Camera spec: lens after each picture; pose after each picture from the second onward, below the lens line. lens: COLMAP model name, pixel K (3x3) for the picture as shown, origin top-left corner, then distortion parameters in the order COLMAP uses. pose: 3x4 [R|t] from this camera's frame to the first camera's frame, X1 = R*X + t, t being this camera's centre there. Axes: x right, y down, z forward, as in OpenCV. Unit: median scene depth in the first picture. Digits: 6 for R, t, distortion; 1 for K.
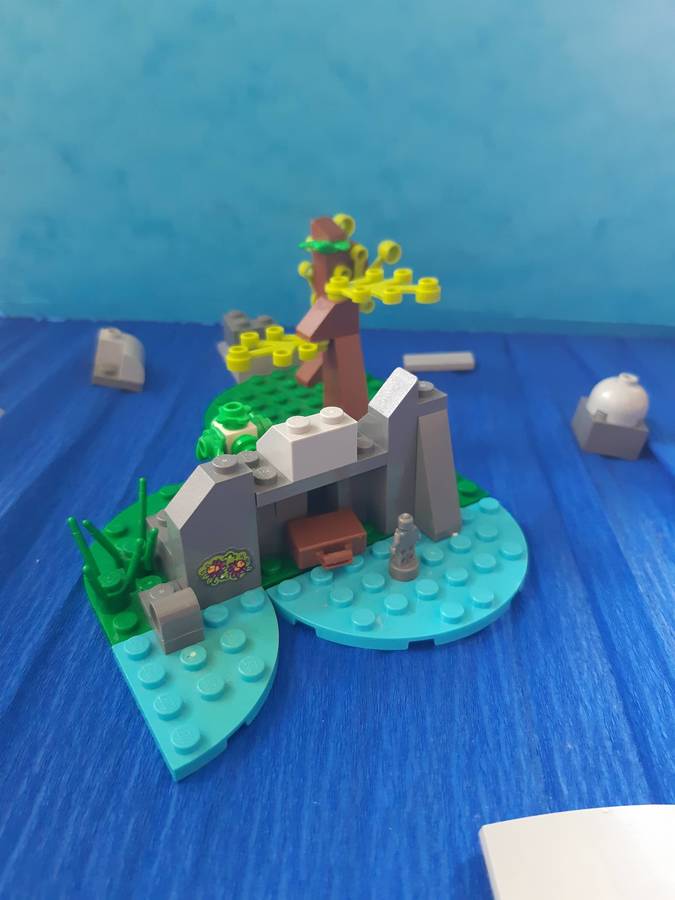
lens RADIAL K [[730.9, 0, 340.2], [0, 730.9, 444.9], [0, 0, 1]] dist [-0.042085, -0.032335]
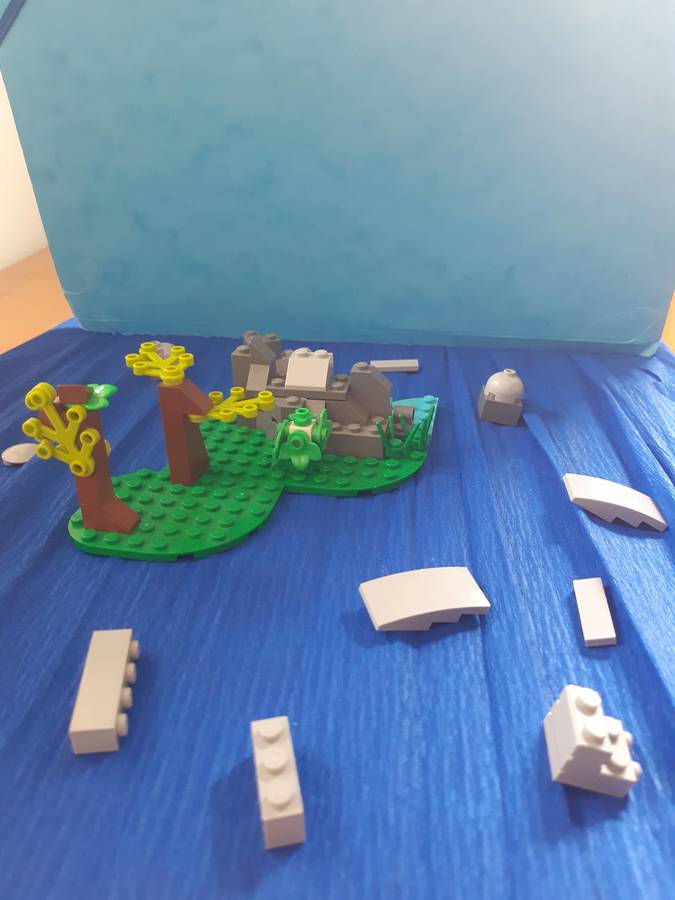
lens RADIAL K [[730.9, 0, 338.9], [0, 730.9, 455.9], [0, 0, 1]] dist [-0.042085, -0.032335]
pose [[0.999805, 0.010802, -0.016540, 0.107193], [-0.011223, 0.999609, -0.025600, 0.209434], [0.016257, 0.025781, 0.999535, -0.873849]]
